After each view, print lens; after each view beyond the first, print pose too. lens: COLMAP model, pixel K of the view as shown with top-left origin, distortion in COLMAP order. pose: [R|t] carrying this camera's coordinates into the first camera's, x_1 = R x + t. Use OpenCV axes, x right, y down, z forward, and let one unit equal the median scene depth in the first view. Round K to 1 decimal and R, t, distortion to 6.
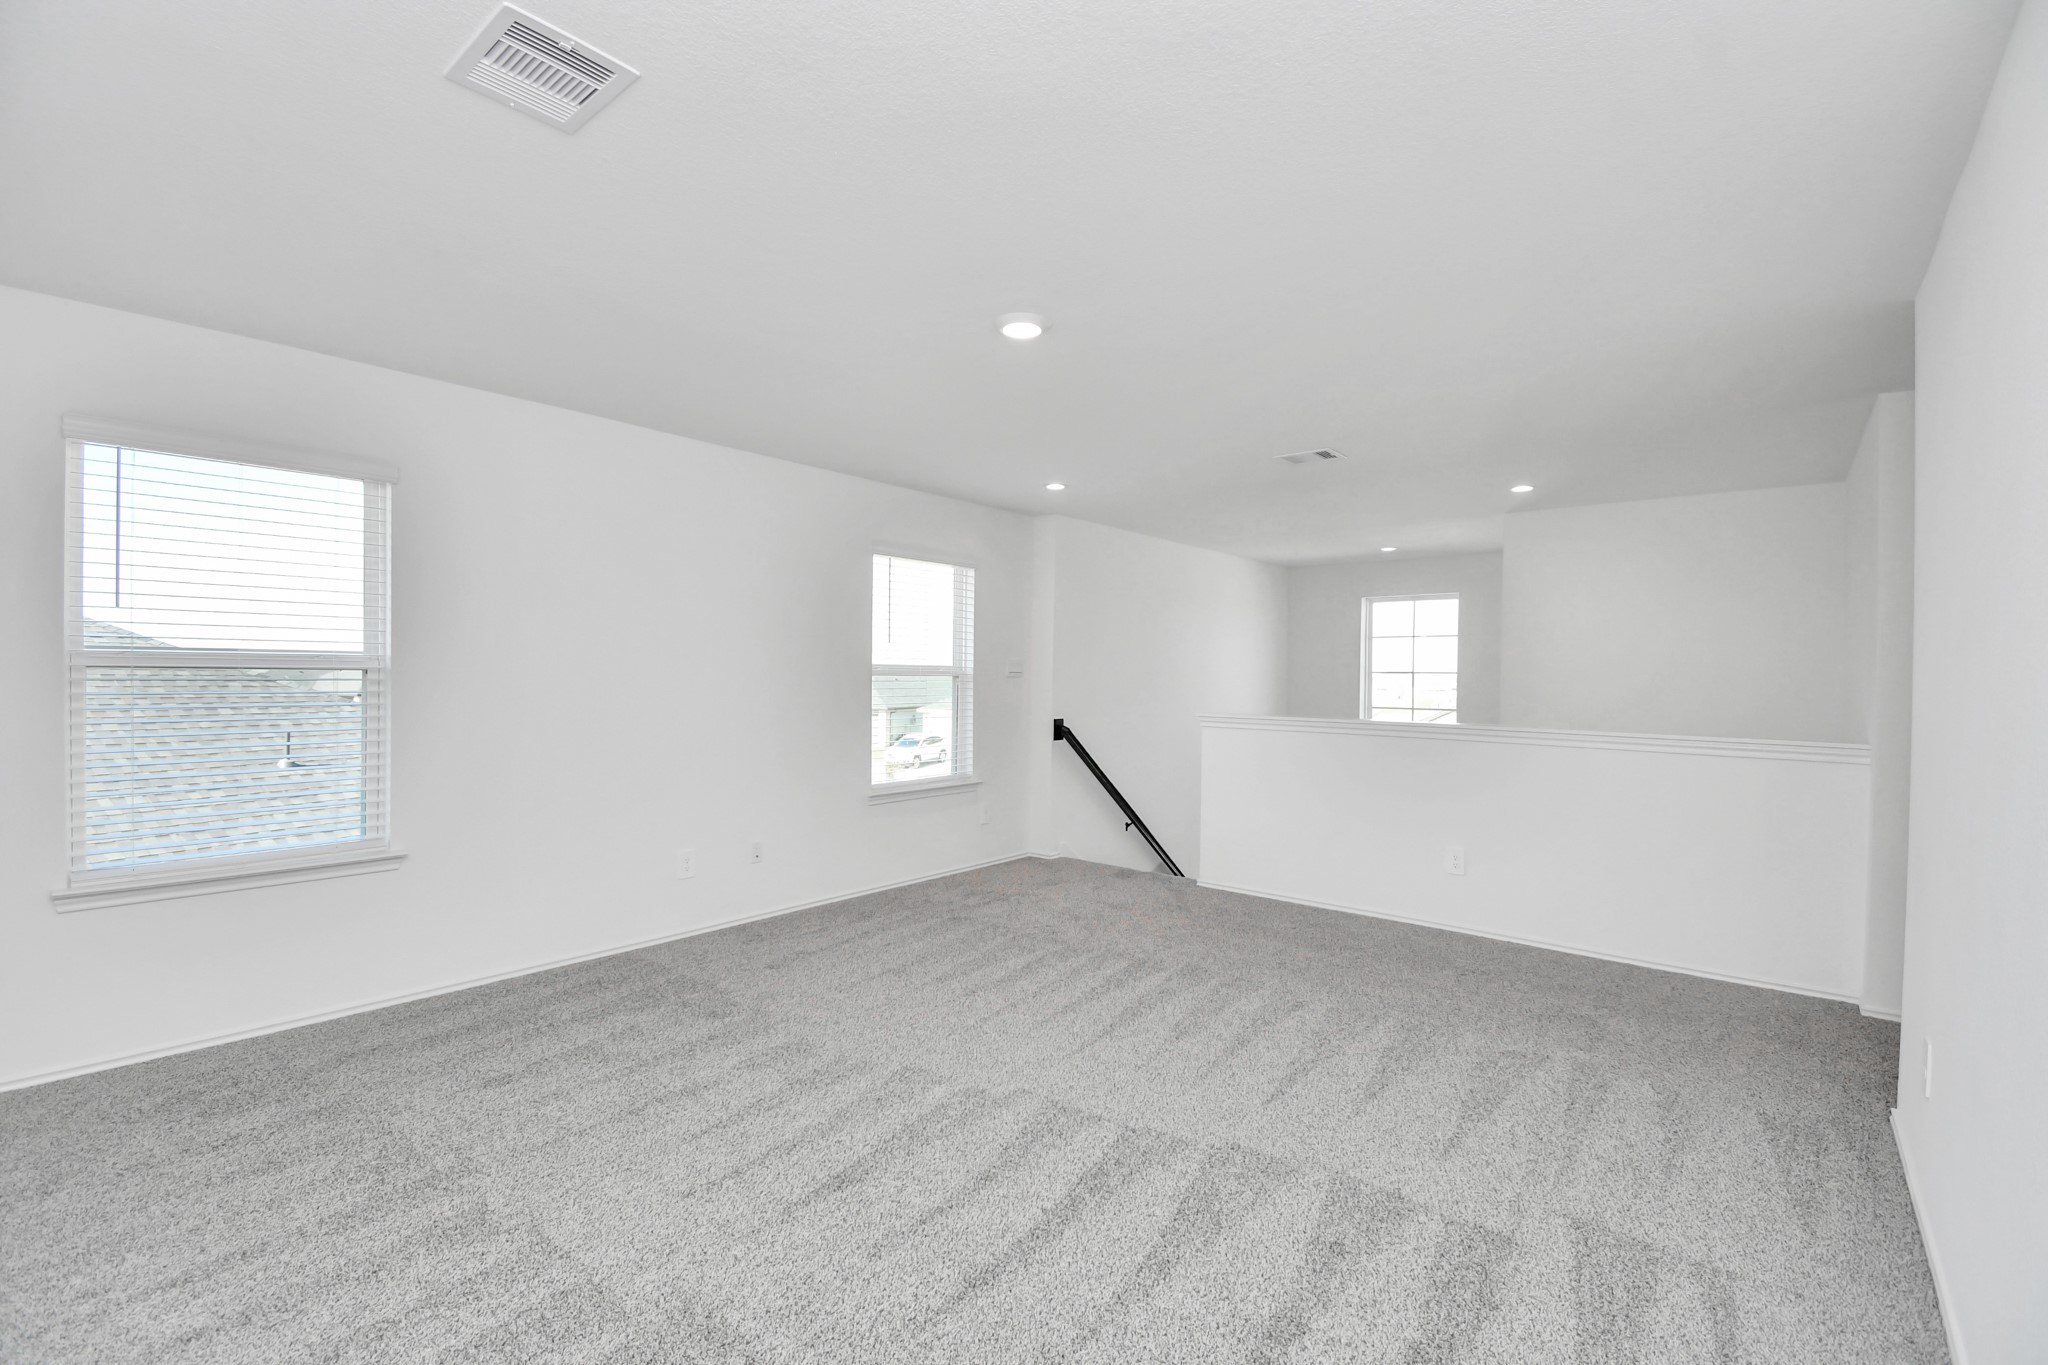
lens RADIAL K [[909.4, 0, 1018.8], [0, 909.4, 681.0], [0, 0, 1]] dist [0.001804, -0.000741]
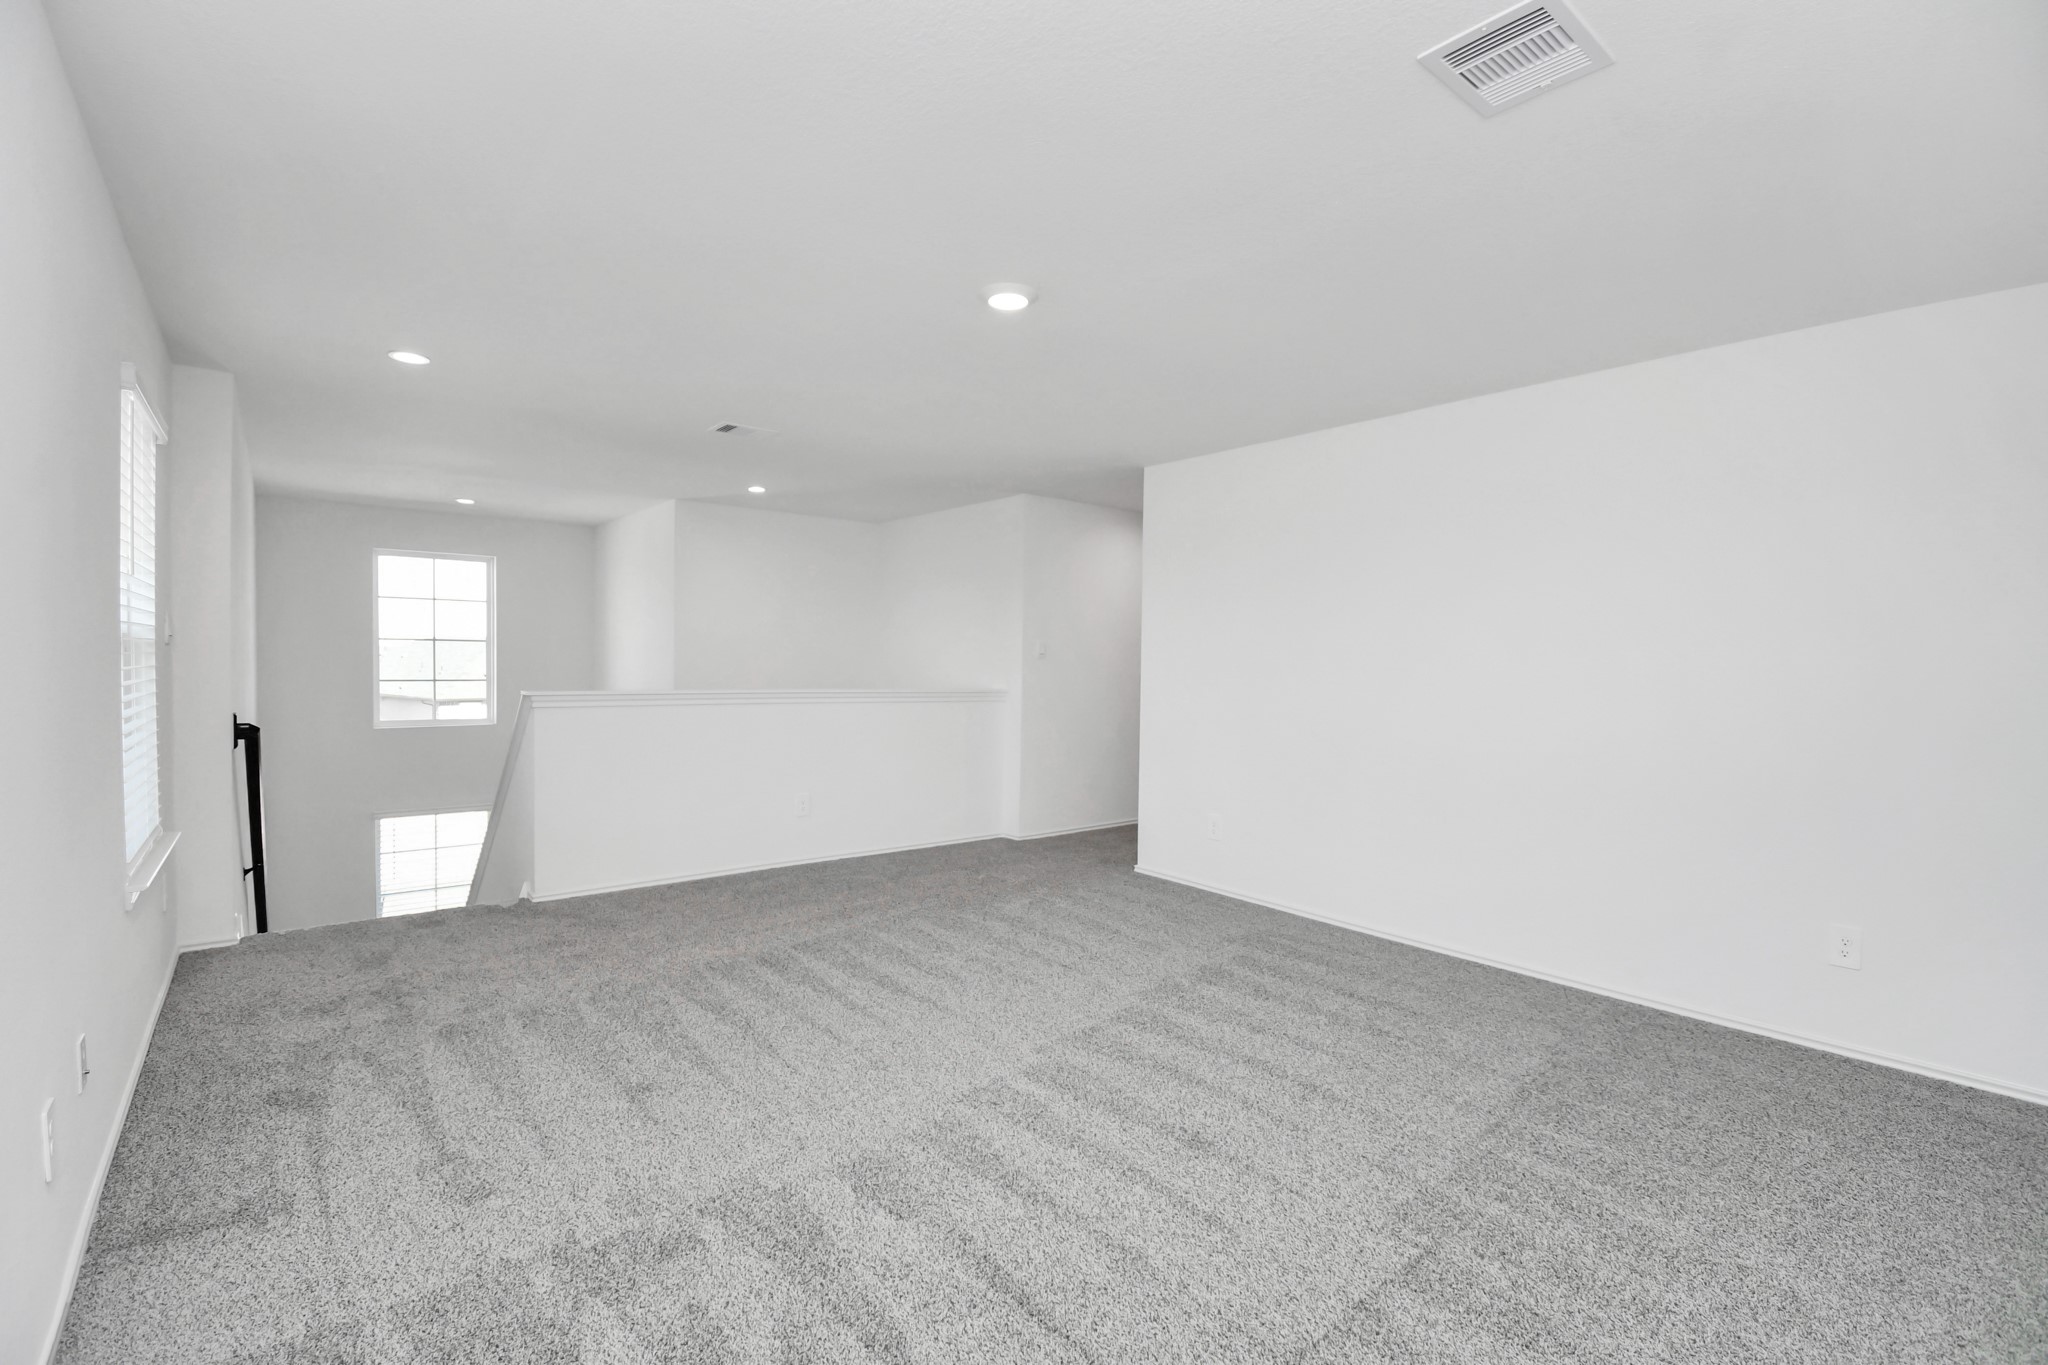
lens RADIAL K [[909.4, 0, 1018.8], [0, 909.4, 681.0], [0, 0, 1]] dist [0.001804, -0.000741]
pose [[0.193741, -0.035240, 0.980420, -0.800995], [-0.001141, 0.999346, 0.036145, -0.005194], [-0.981052, -0.008121, 0.193574, 0.659315]]
